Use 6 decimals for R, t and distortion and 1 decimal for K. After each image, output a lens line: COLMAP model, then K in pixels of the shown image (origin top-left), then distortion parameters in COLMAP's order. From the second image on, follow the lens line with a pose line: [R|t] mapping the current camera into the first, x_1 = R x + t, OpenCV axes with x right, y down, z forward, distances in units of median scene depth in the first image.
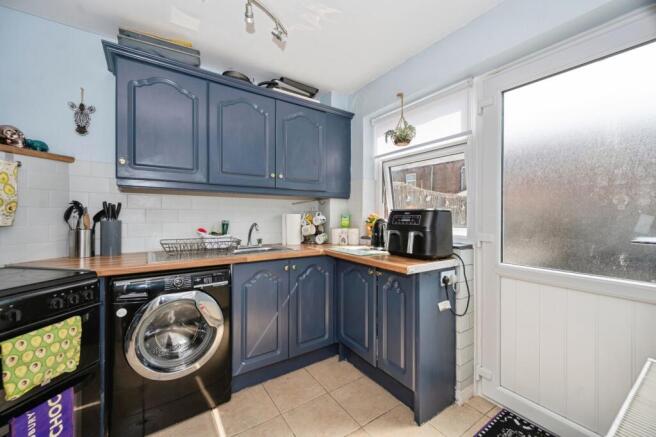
lens RADIAL K [[261.7, 0, 328.0], [0, 261.7, 214.5], [0, 0, 1]] dist [-0.000812, -0.000001]
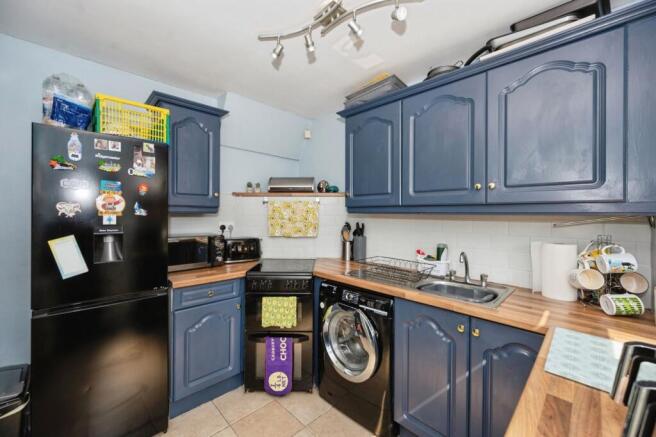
lens RADIAL K [[261.7, 0, 328.0], [0, 261.7, 214.5], [0, 0, 1]] dist [-0.000812, -0.000001]
pose [[0.184272, 0.002251, -0.982873, 0.485750], [-0.004511, 0.999989, 0.001444, -0.094190], [0.982865, 0.004168, 0.184281, 0.610631]]
